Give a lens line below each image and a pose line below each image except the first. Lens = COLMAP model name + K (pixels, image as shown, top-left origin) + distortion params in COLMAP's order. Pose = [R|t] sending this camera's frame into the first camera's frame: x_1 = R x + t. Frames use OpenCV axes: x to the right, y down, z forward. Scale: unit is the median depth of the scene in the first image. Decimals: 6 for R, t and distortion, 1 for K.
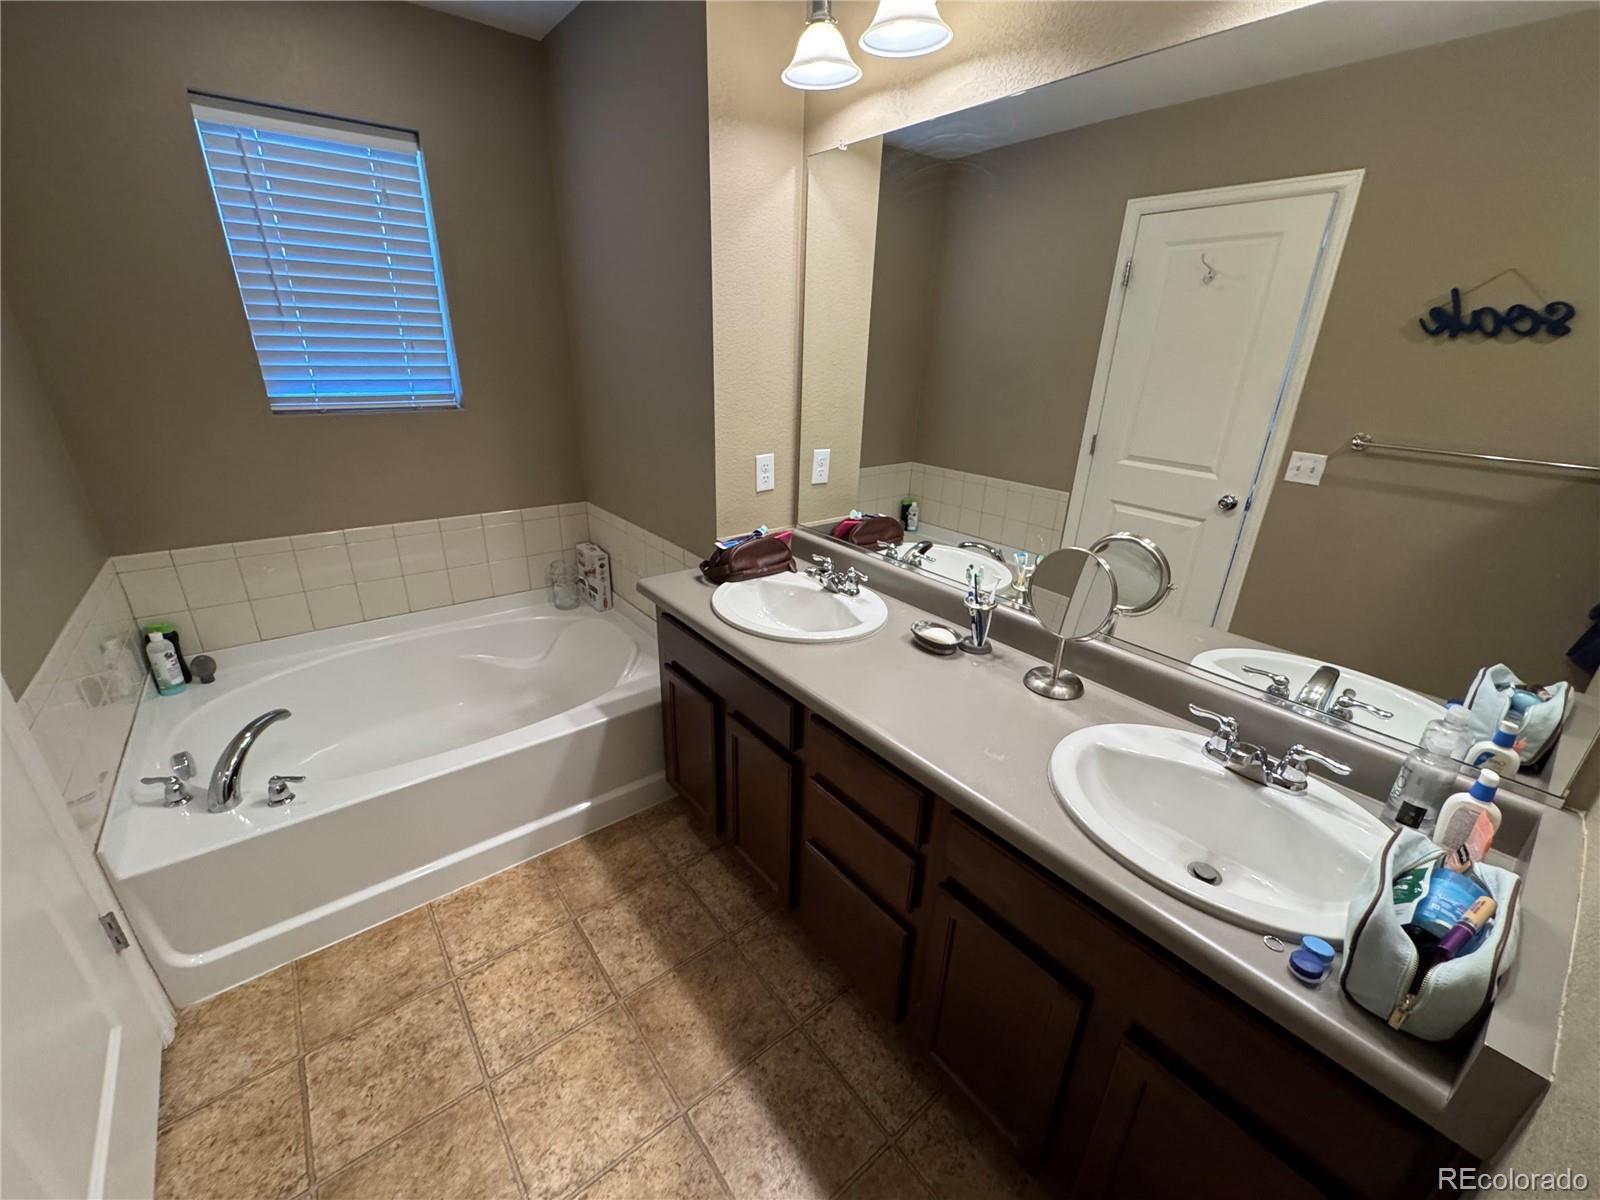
lens RADIAL K [[648.3, 0, 793.3], [0, 648.3, 609.9], [0, 0, 1]] dist [0.014994, -0.007830]
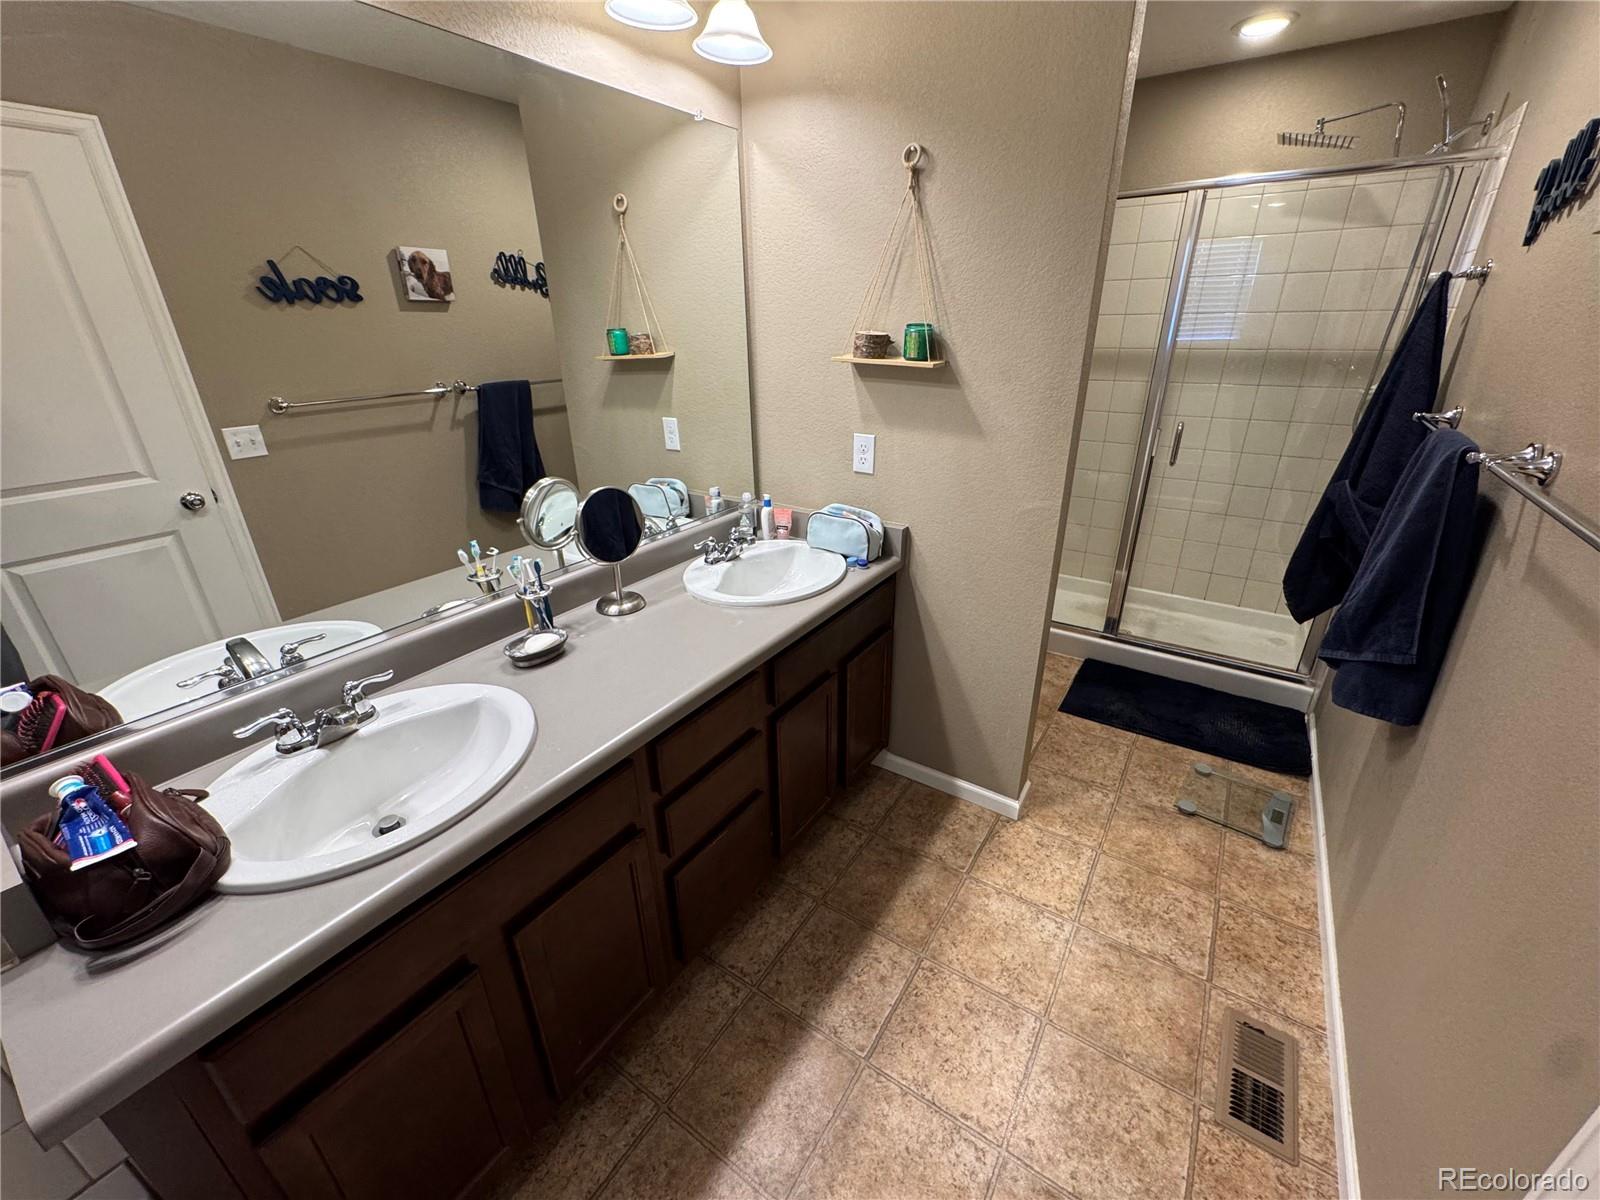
lens RADIAL K [[639.5, 0, 802.0], [0, 639.5, 598.1], [0, 0, 1]] dist [-0.002113, -0.000191]
pose [[-0.308698, -0.404704, 0.860767, -0.787198], [0.361177, 0.787309, 0.499696, -0.403788], [-0.879919, 0.465144, -0.096871, 0.917027]]
